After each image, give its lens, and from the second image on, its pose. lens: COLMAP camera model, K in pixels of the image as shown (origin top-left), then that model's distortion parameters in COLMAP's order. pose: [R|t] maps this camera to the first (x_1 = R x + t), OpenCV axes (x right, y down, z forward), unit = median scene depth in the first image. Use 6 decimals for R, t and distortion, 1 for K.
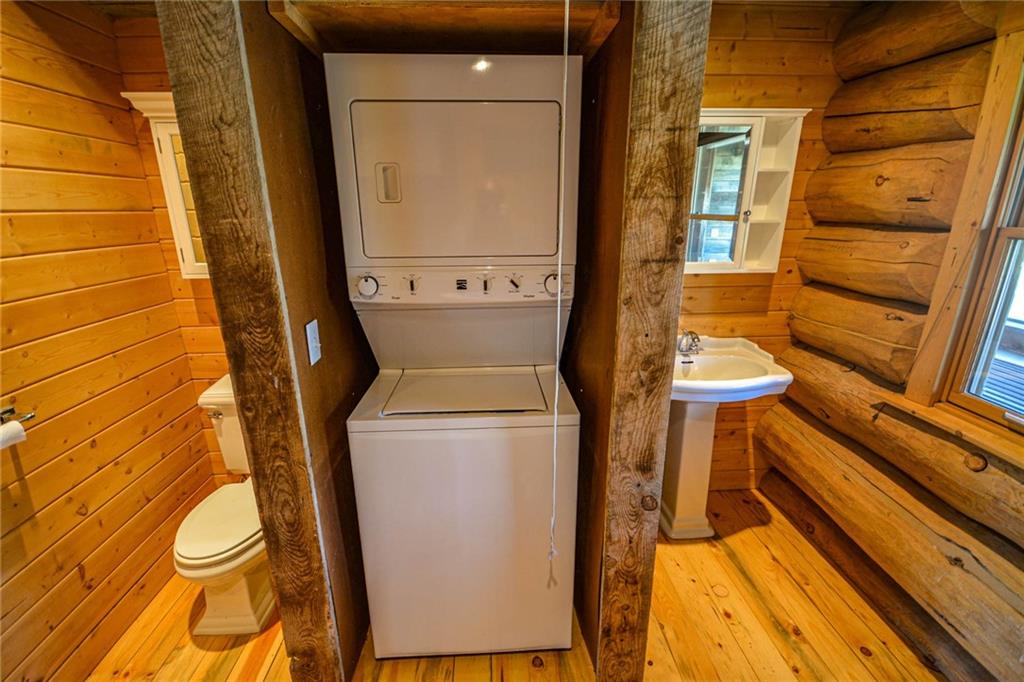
lens RADIAL K [[451.2, 0, 509.8], [0, 451.2, 345.2], [0, 0, 1]] dist [0.010523, -0.012792]
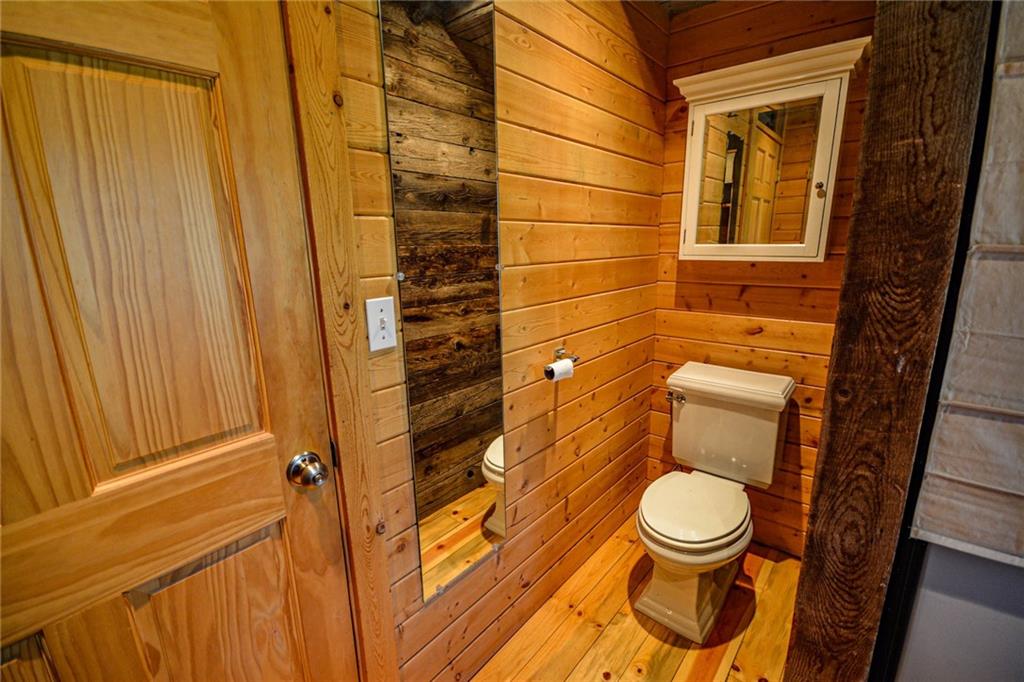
lens RADIAL K [[451.2, 0, 510.3], [0, 451.2, 344.5], [0, 0, 1]] dist [0.010523, -0.012792]
pose [[0.724437, 0.153125, -0.672119, -0.439098], [-0.186532, 0.982186, 0.022714, 0.136702], [0.663624, 0.108916, 0.740095, 0.022086]]
